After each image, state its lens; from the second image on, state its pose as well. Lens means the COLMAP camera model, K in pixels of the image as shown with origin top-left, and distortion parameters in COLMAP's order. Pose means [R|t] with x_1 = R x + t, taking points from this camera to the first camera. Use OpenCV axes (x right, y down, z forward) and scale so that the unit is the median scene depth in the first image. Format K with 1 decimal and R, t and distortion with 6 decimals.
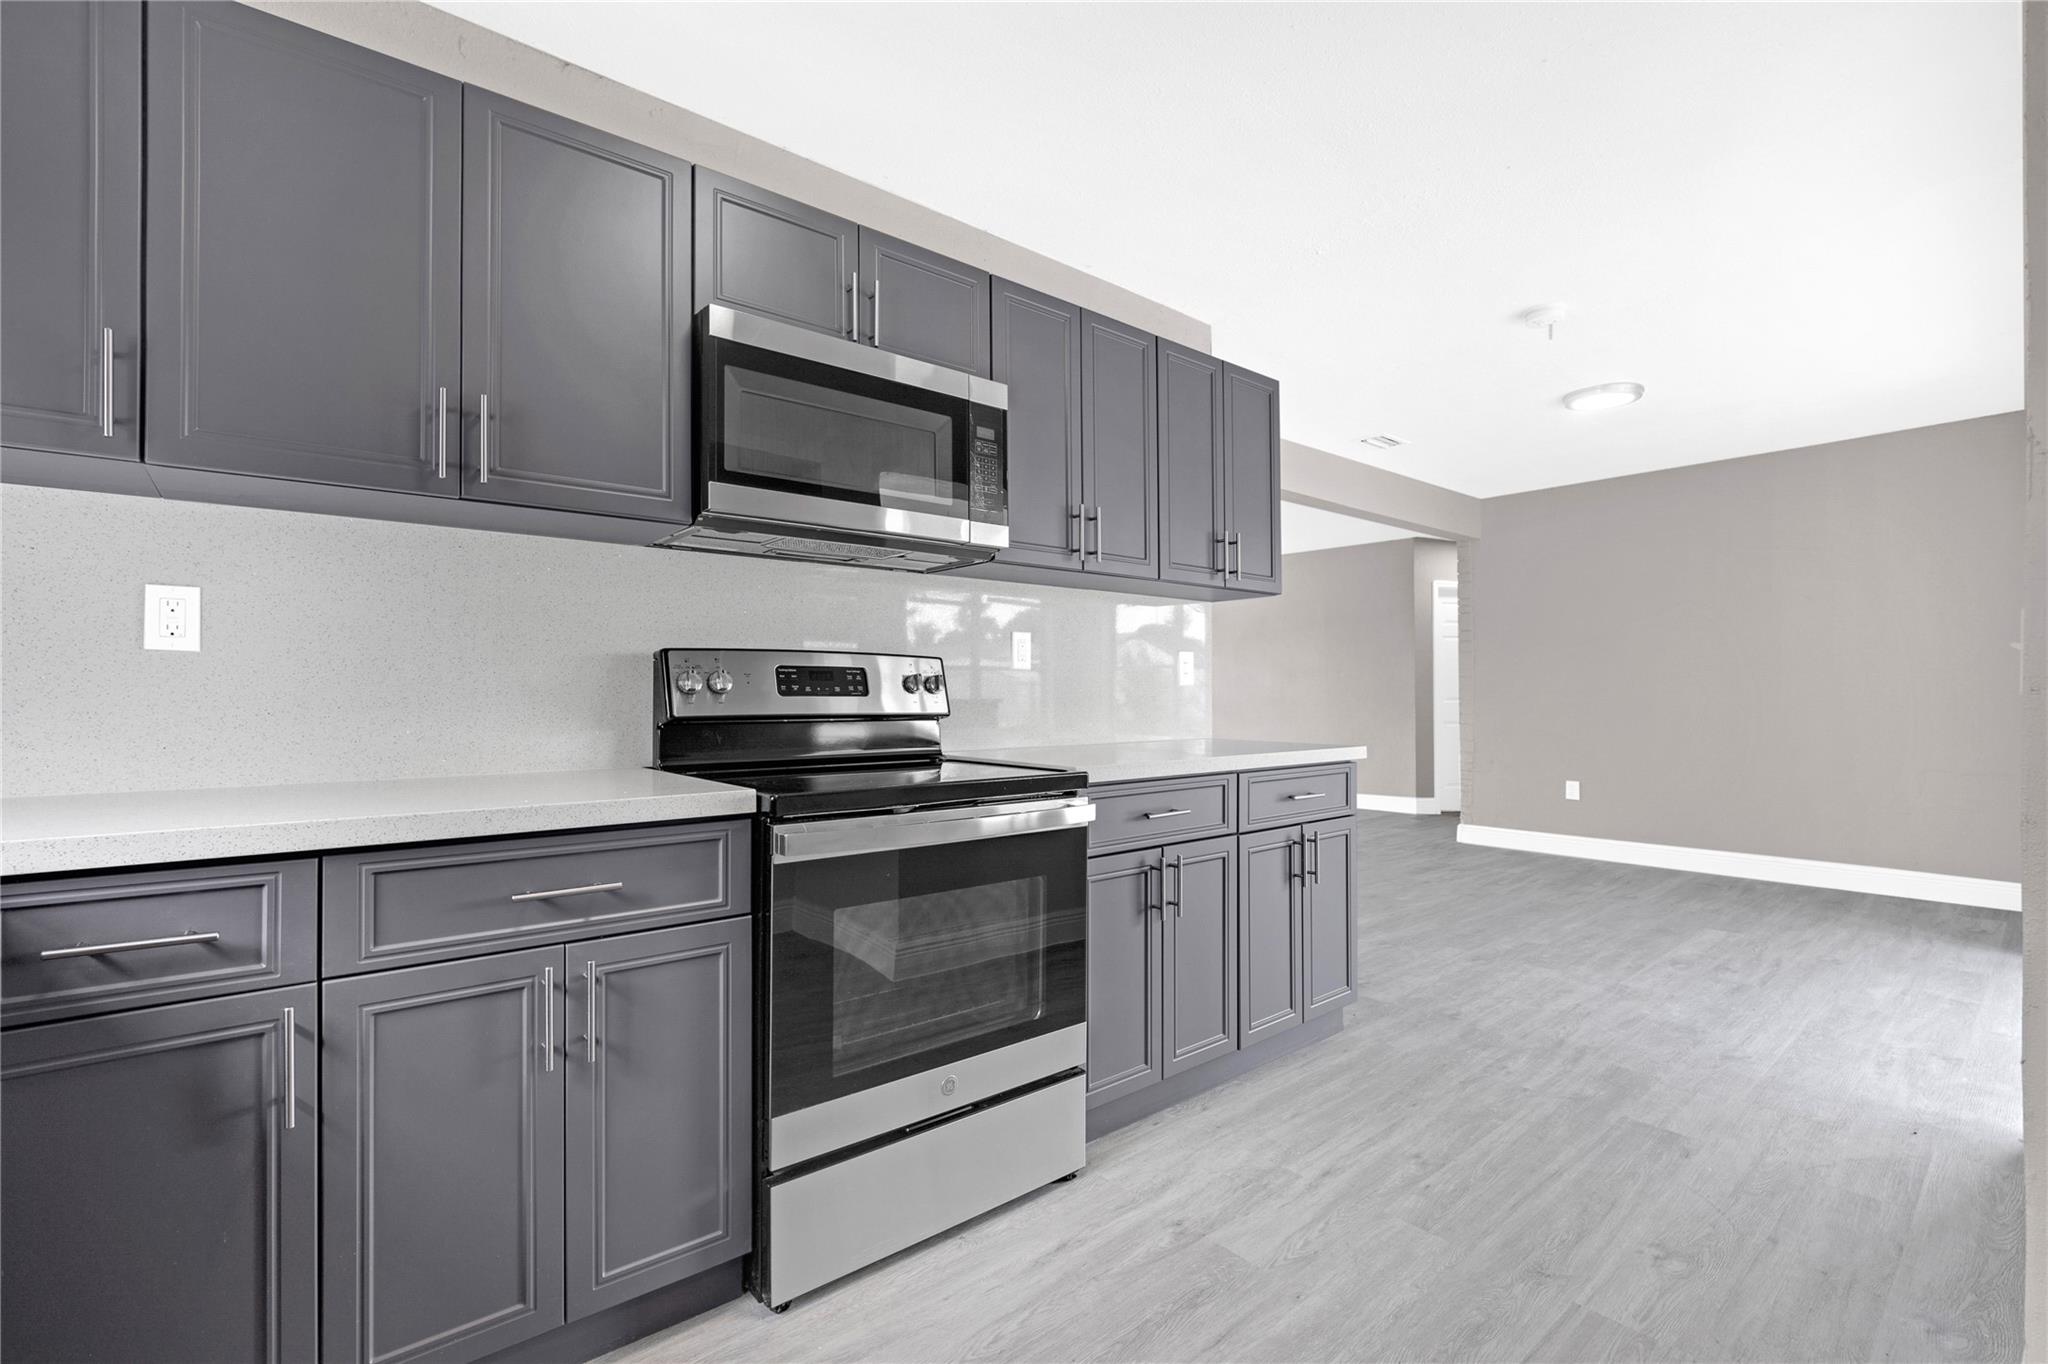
lens RADIAL K [[908.6, 0, 1024.0], [0, 908.6, 682.0], [0, 0, 1]] dist [-0.012329, -0.000457]
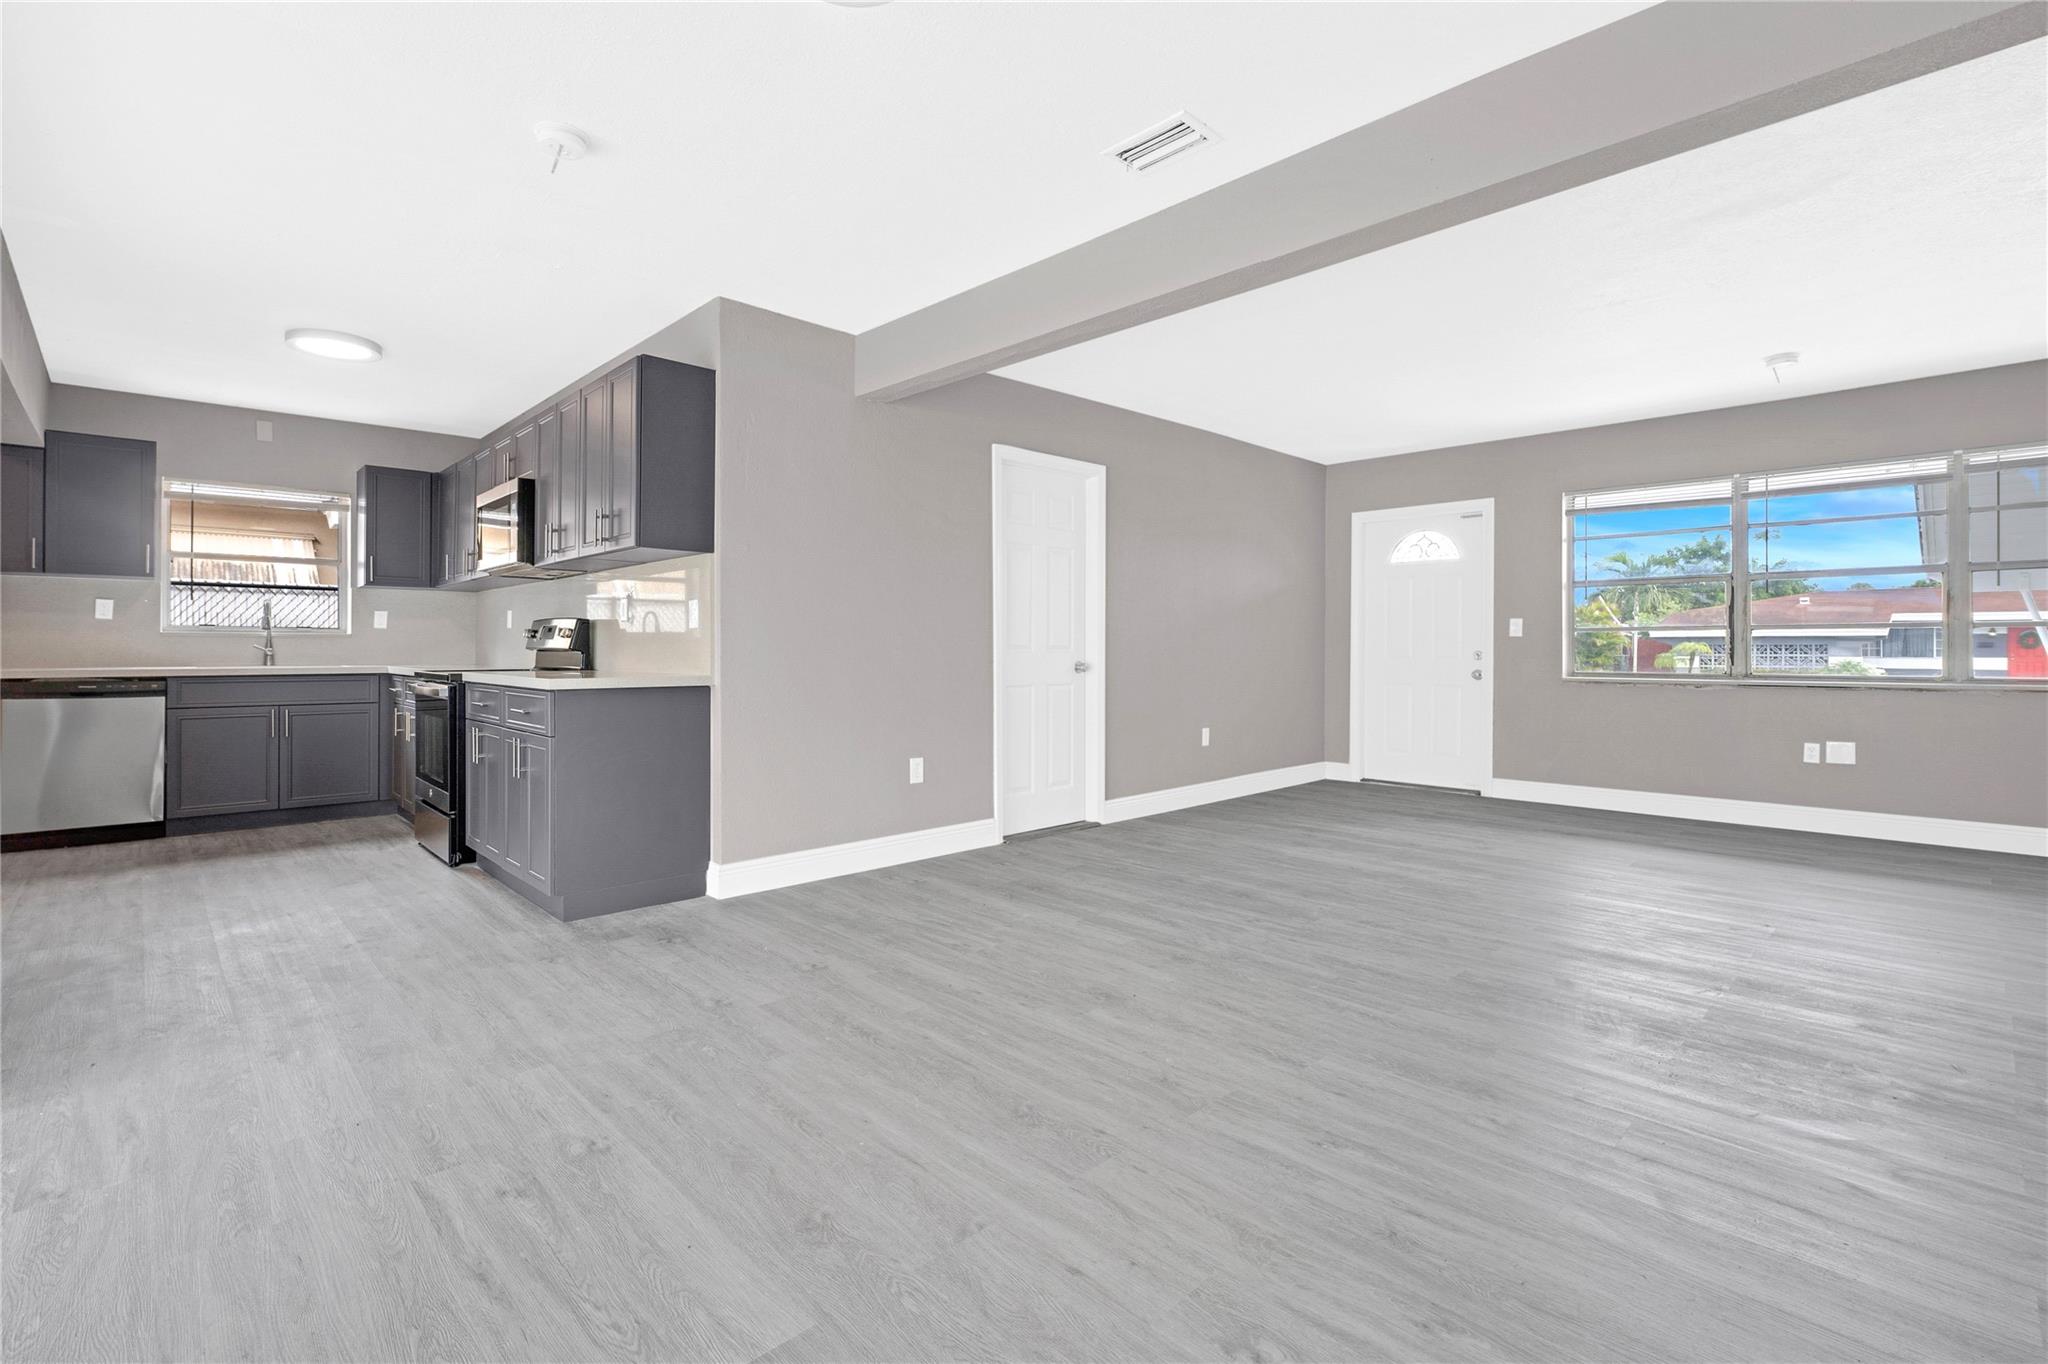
lens RADIAL K [[927.6, 0, 1017.0], [0, 927.6, 651.6], [0, 0, 1]] dist [-0.007824, 0.000789]
pose [[0.060195, 0.001153, -0.998186, 2.252951], [0.009276, 0.999956, 0.001714, 0.056180], [0.998144, -0.009362, 0.060181, 2.164324]]
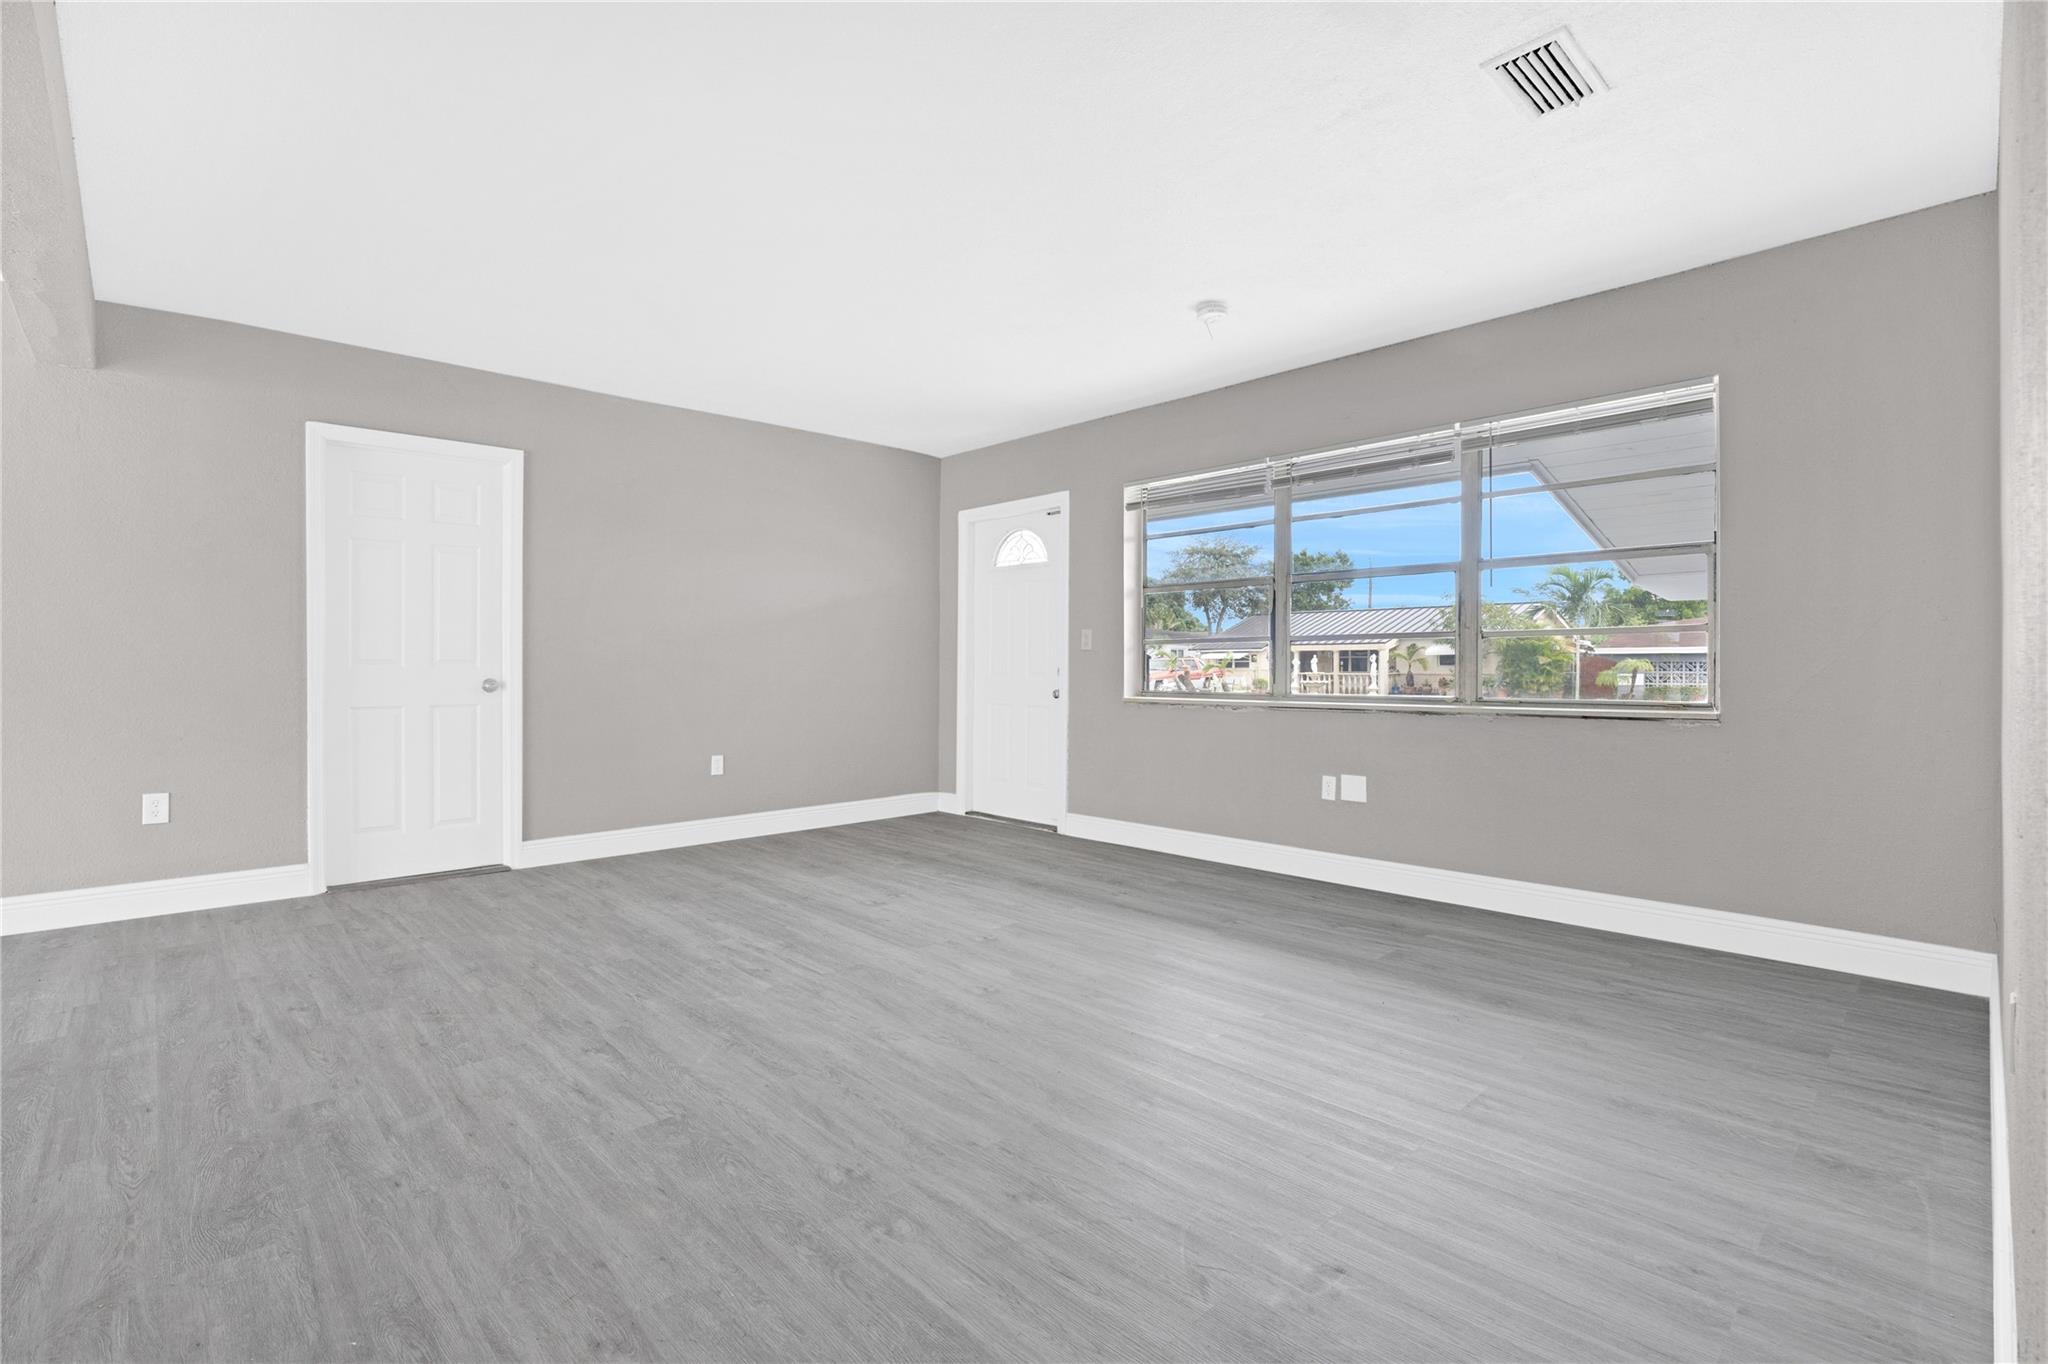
lens RADIAL K [[935.9, 0, 1024.5], [0, 935.9, 663.2], [0, 0, 1]] dist [-0.014549, 0.000194]
pose [[0.054288, -0.004465, -0.998515, 1.966294], [0.008660, 0.999954, -0.004001, 0.074434], [0.998488, -0.008430, 0.054324, 3.696855]]
